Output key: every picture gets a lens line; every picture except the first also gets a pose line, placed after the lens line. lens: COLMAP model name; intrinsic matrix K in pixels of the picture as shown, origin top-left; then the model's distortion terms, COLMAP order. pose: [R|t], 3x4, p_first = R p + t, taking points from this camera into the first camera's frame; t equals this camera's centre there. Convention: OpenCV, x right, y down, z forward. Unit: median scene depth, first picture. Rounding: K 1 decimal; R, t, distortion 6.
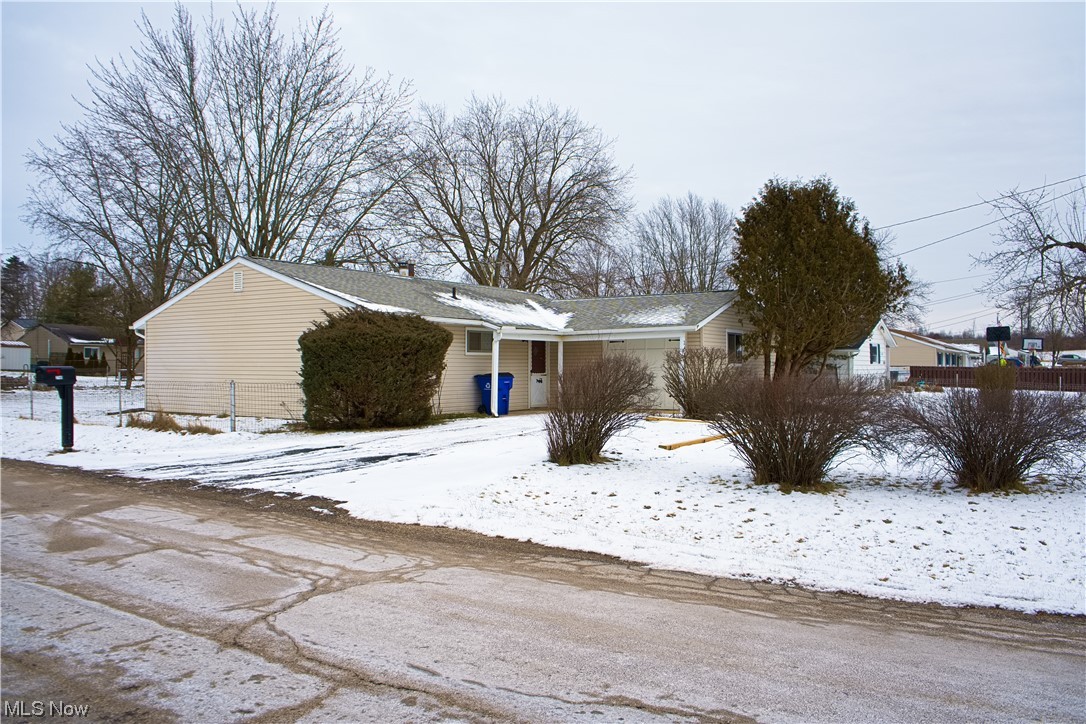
lens RADIAL K [[872.9, 0, 543.0], [0, 872.9, 362.0], [0, 0, 1]] dist [-0.005602, -0.000408]
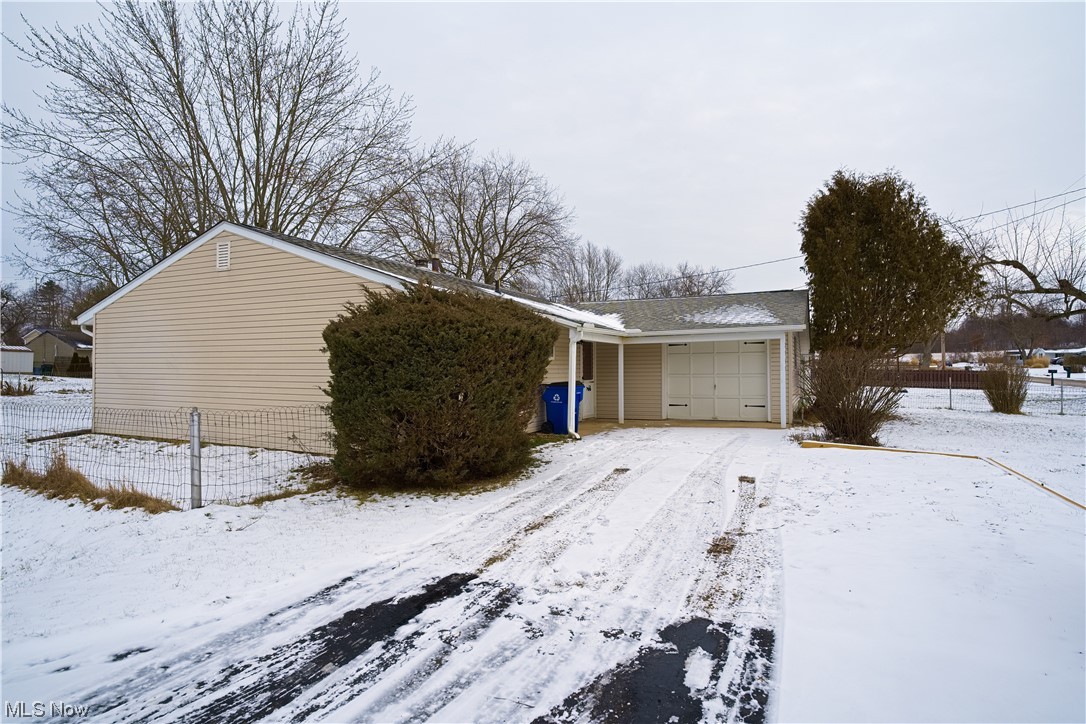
lens RADIAL K [[592.8, 0, 543.0], [0, 592.8, 362.0], [0, 0, 1]] dist [-0.003446, 0.033743]
pose [[0.991358, 0.000850, 0.131183, -0.131884], [-0.000342, 0.999992, -0.003893, -0.003161], [-0.131185, 0.003815, 0.991351, 0.414203]]
